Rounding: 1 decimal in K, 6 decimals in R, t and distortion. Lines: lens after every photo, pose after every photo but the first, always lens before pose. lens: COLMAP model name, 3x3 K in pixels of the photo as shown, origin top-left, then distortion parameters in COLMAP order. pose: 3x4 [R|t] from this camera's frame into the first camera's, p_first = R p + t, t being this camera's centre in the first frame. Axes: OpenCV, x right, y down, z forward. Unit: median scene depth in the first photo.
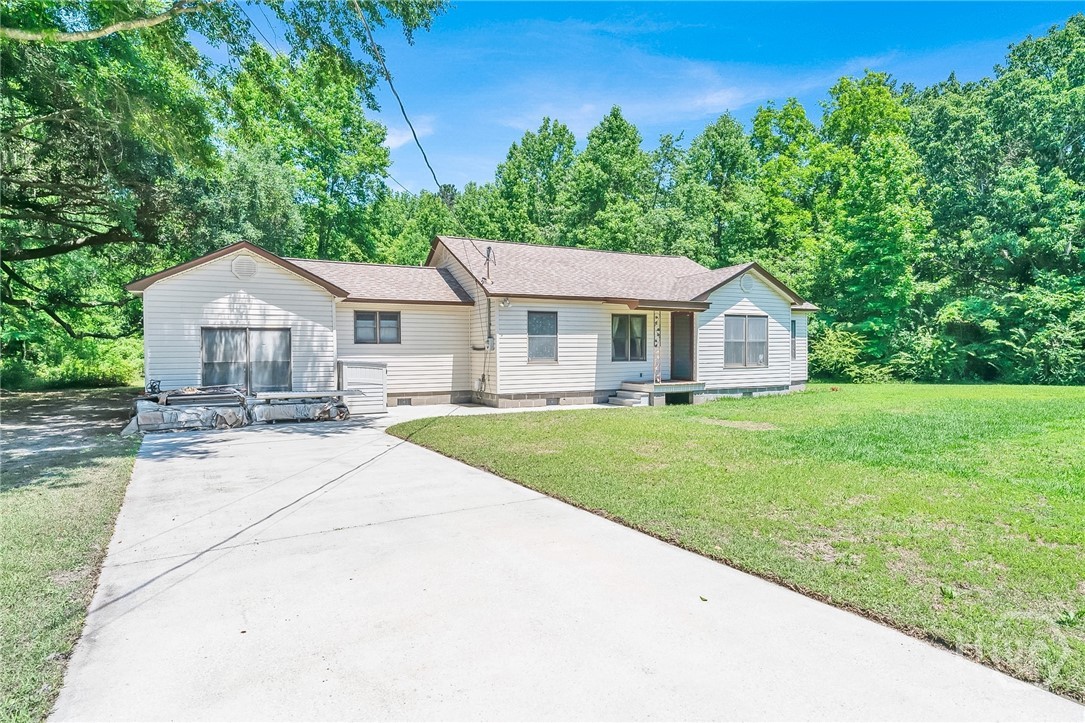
lens RADIAL K [[599.2, 0, 544.5], [0, 599.2, 361.8], [0, 0, 1]] dist [-0.006826, 0.006904]
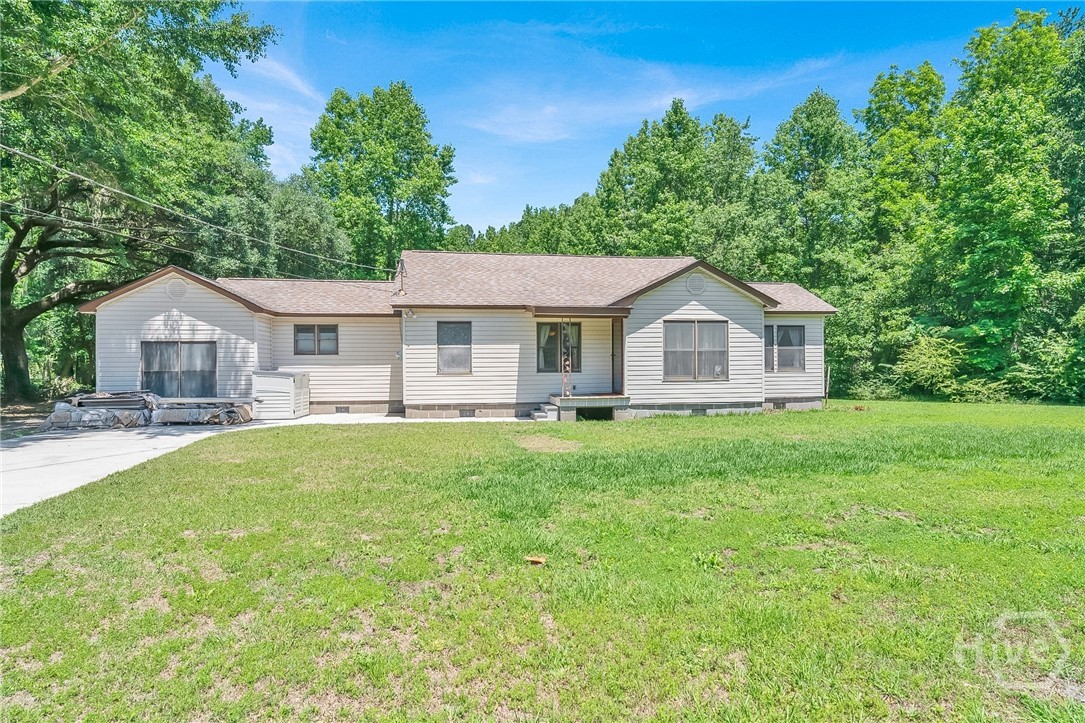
lens RADIAL K [[599.2, 0, 542.5], [0, 599.2, 360.4], [0, 0, 1]] dist [-0.006826, 0.006904]
pose [[0.947415, -0.000566, -0.320007, 0.413722], [-0.005934, 0.999795, -0.019335, -0.001719], [0.319953, 0.020218, 0.947218, 0.104931]]
